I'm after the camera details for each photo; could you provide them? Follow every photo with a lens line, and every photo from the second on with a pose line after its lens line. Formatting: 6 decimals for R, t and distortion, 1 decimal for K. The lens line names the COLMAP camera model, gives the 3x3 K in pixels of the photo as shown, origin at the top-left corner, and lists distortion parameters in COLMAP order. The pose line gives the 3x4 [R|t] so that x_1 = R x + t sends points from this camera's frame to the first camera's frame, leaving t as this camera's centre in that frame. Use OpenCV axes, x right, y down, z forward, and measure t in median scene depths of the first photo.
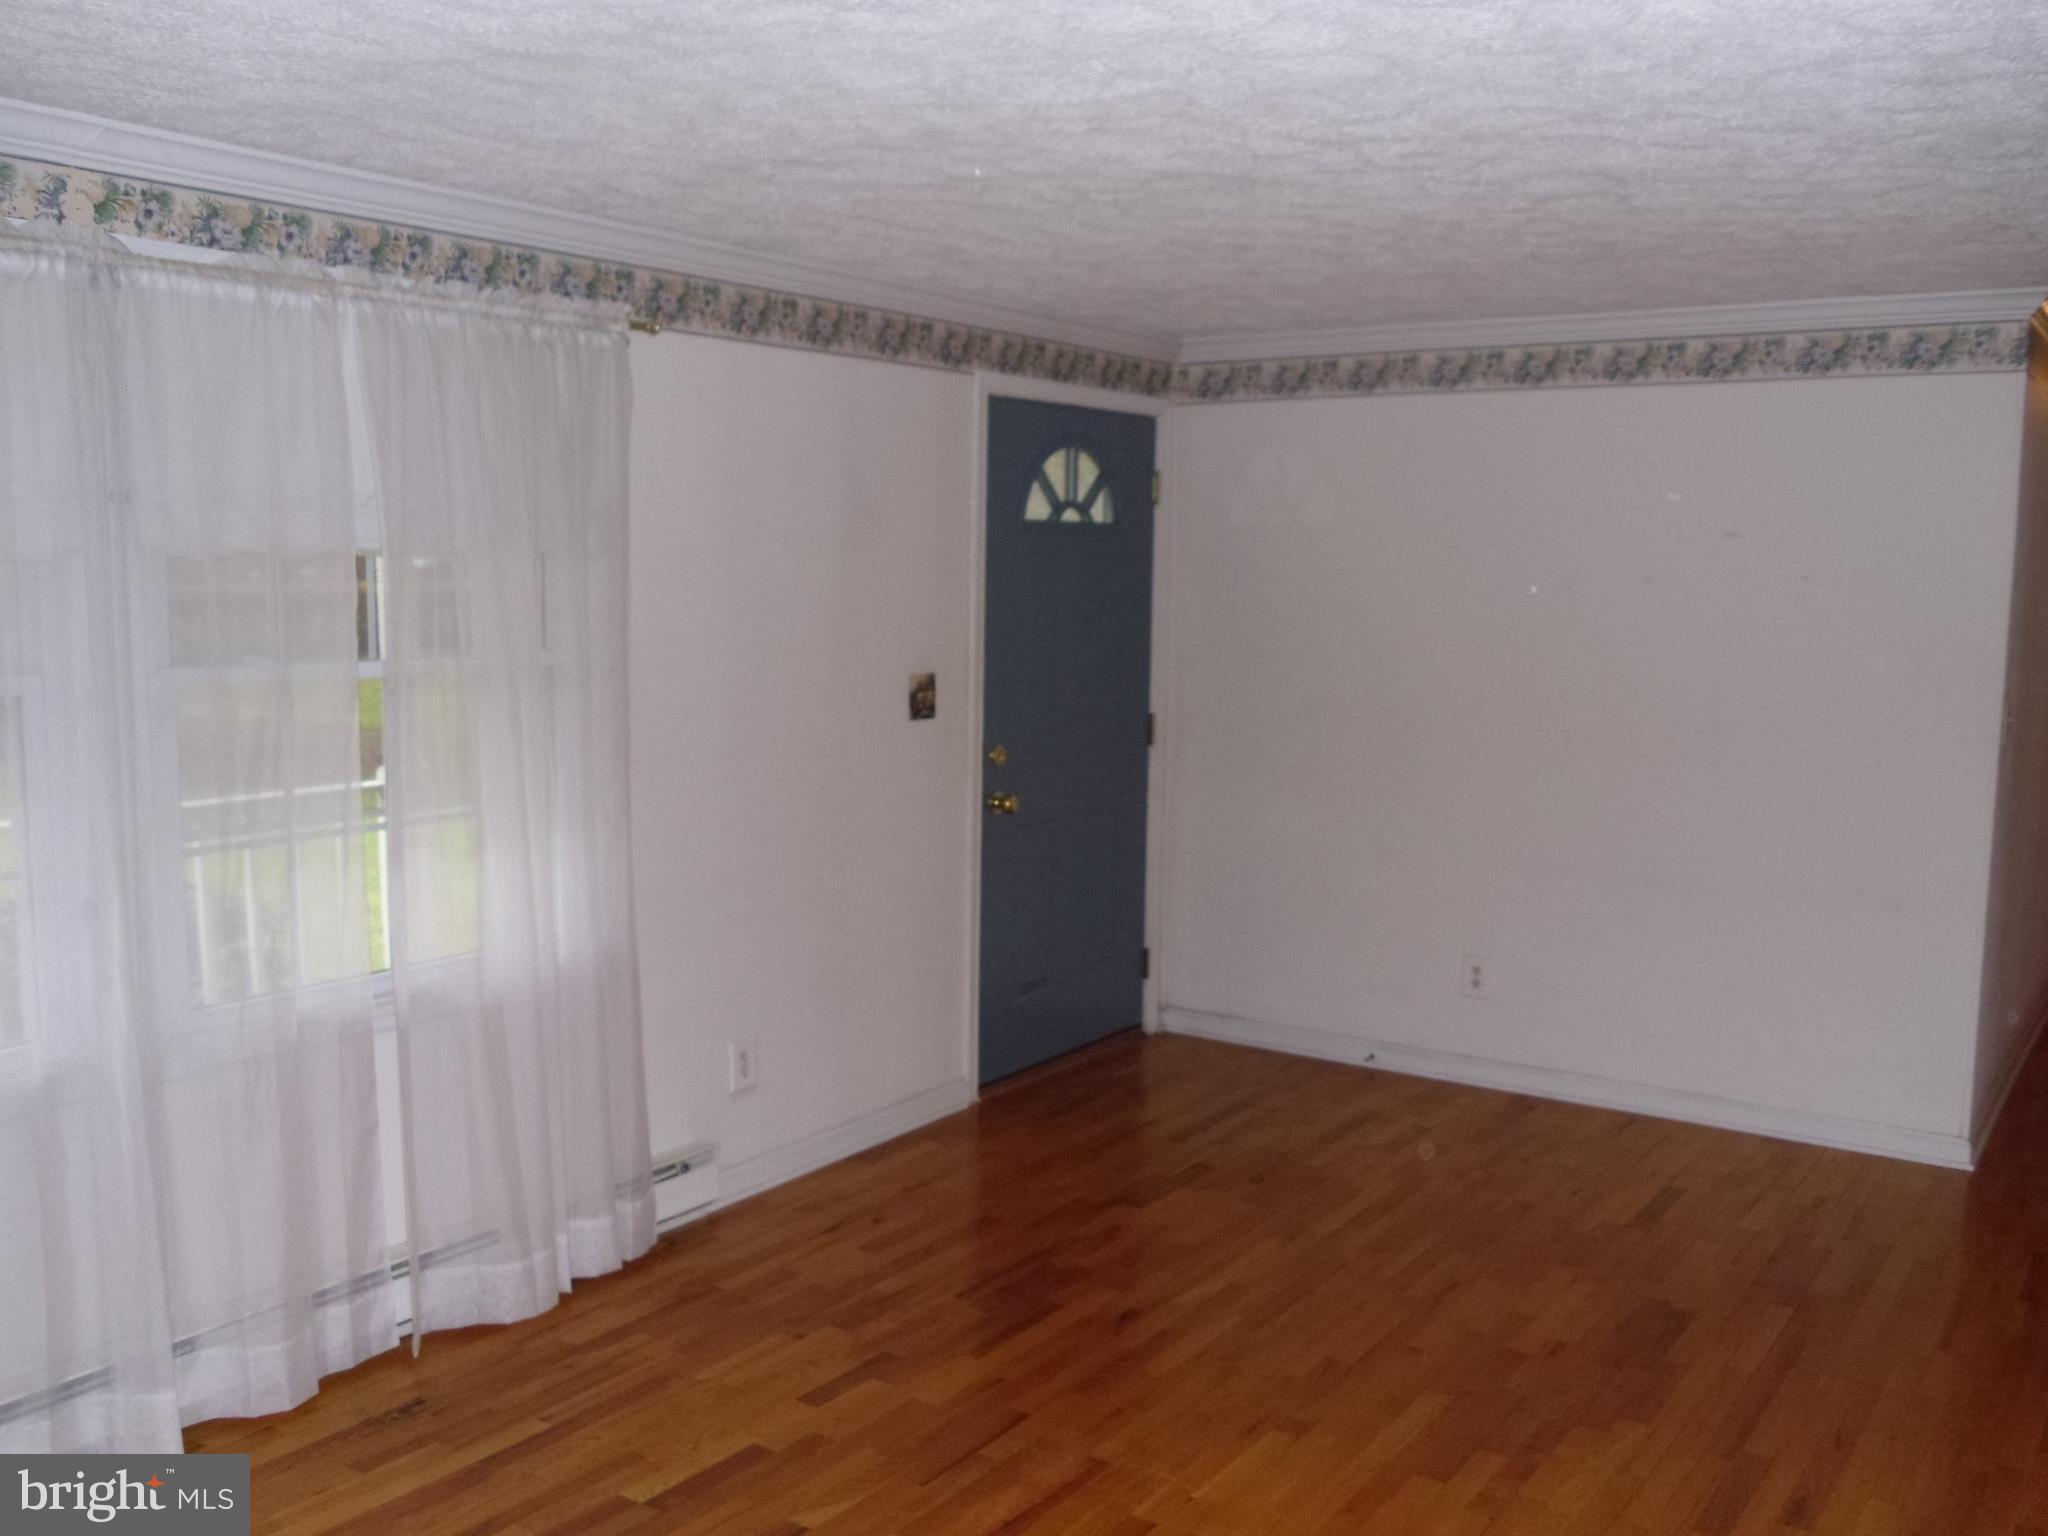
lens RADIAL K [[1816.5, 0, 1035.0], [0, 1816.5, 784.2], [0, 0, 1]] dist [-0.061975, 0.040487]
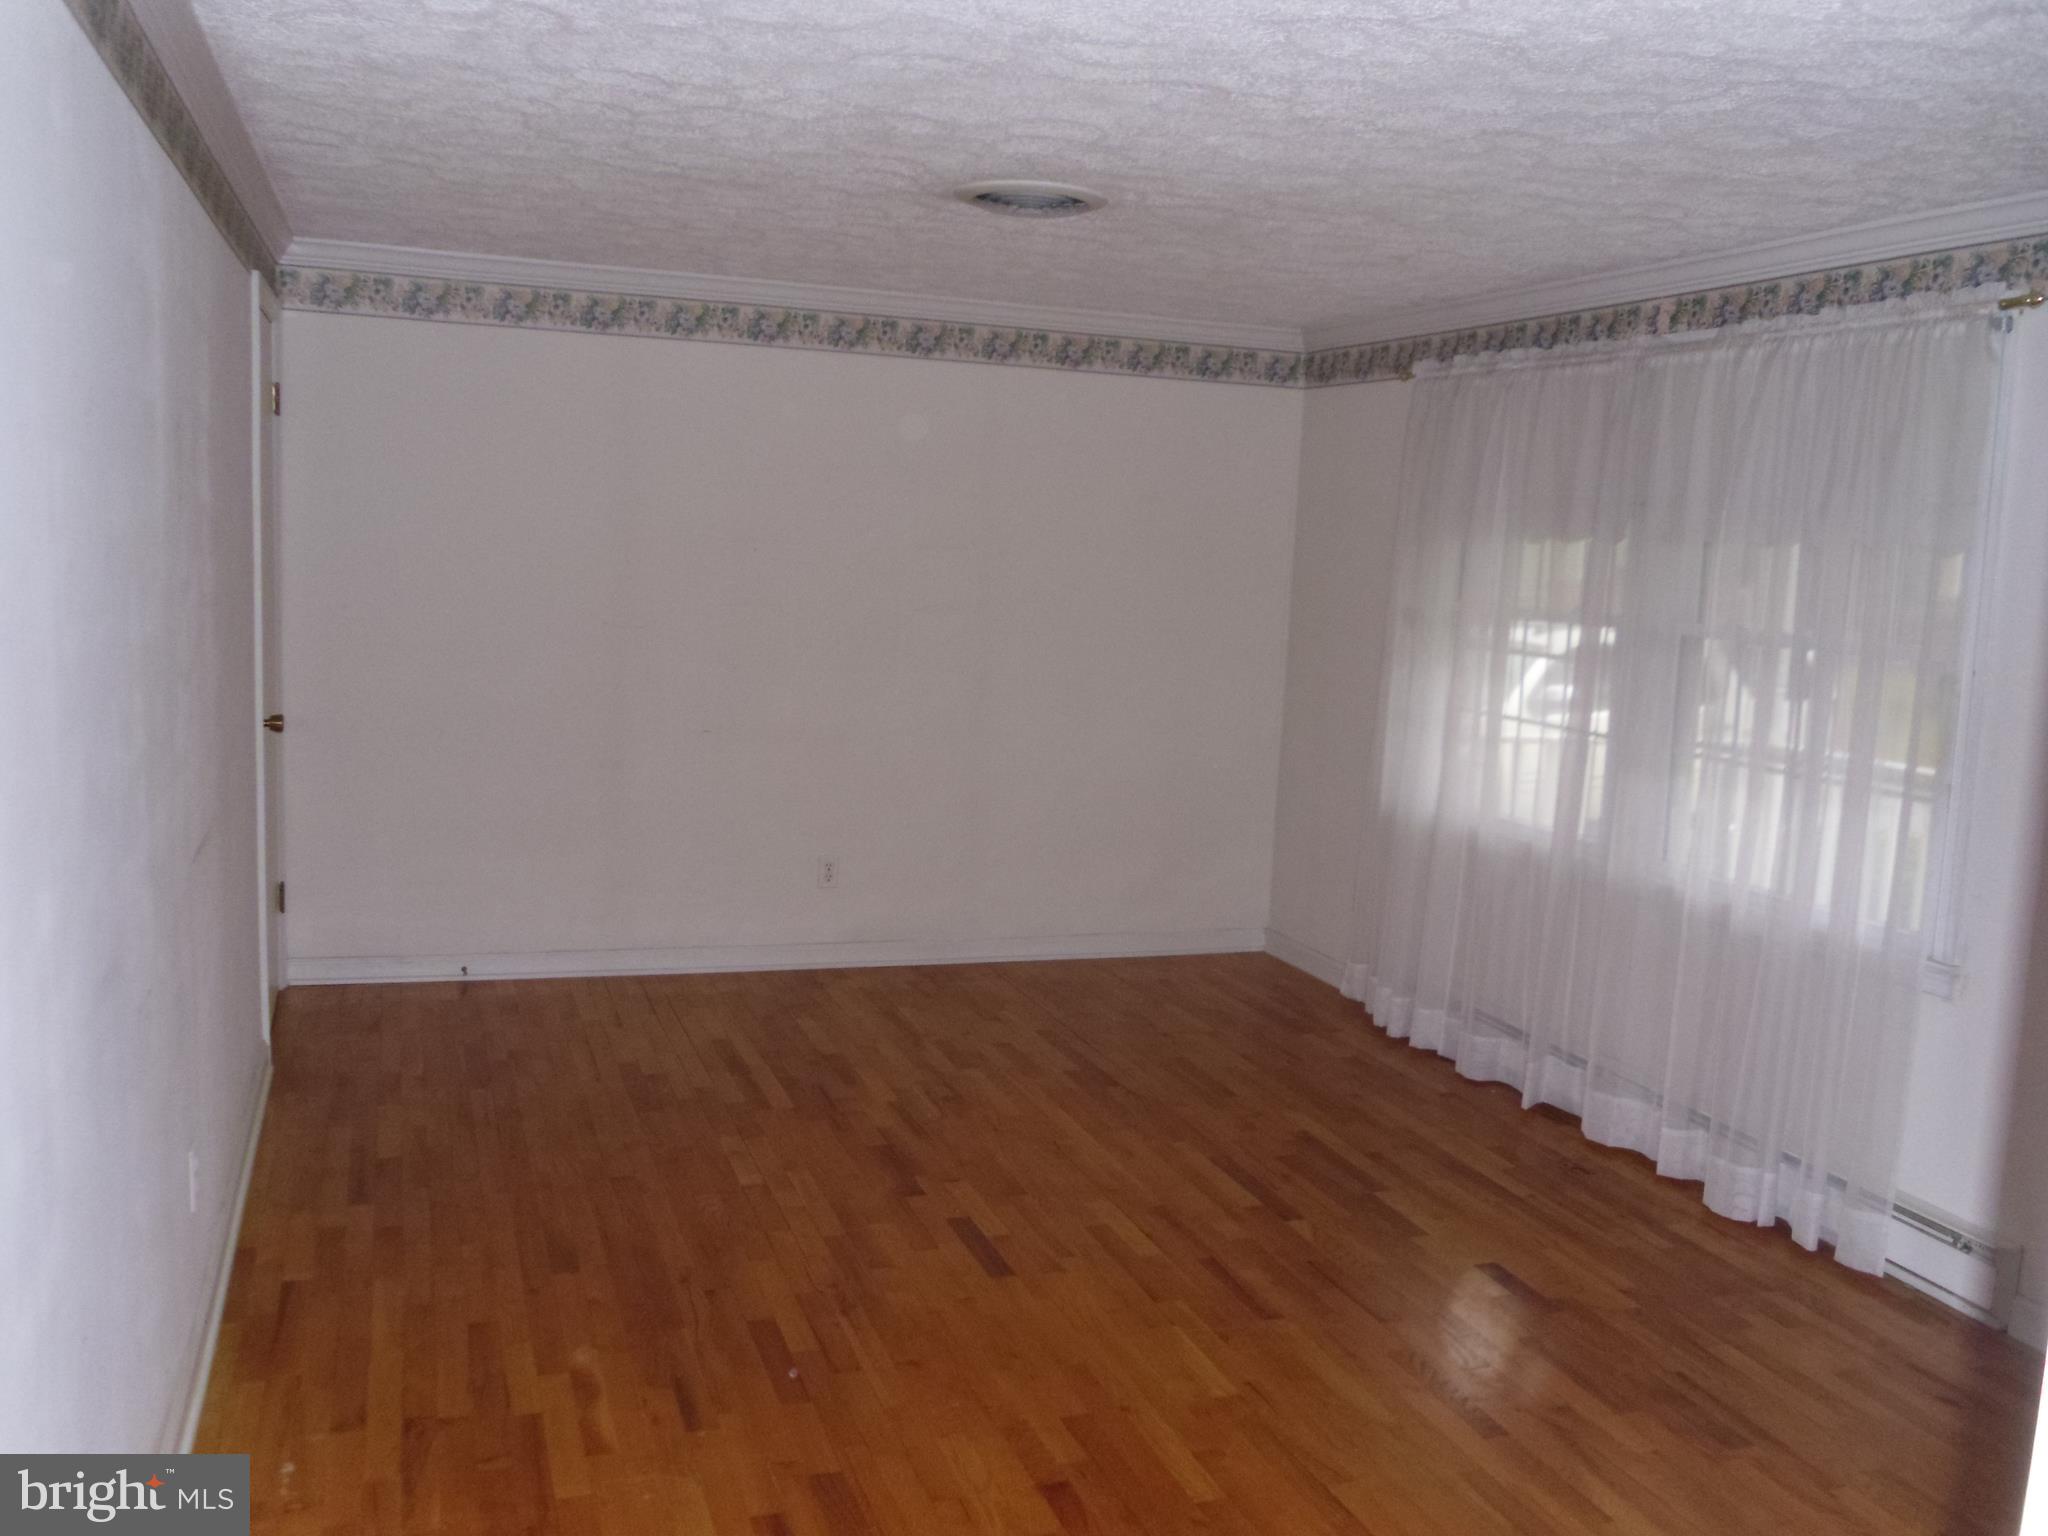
lens RADIAL K [[1816.5, 0, 1031.0], [0, 1816.5, 761.2], [0, 0, 1]] dist [-0.061975, 0.040487]
pose [[-0.597280, 0.075900, -0.798434, 0.938189], [-0.132158, 0.972590, 0.191319, -0.154103], [0.791070, 0.219790, -0.570877, 1.343295]]
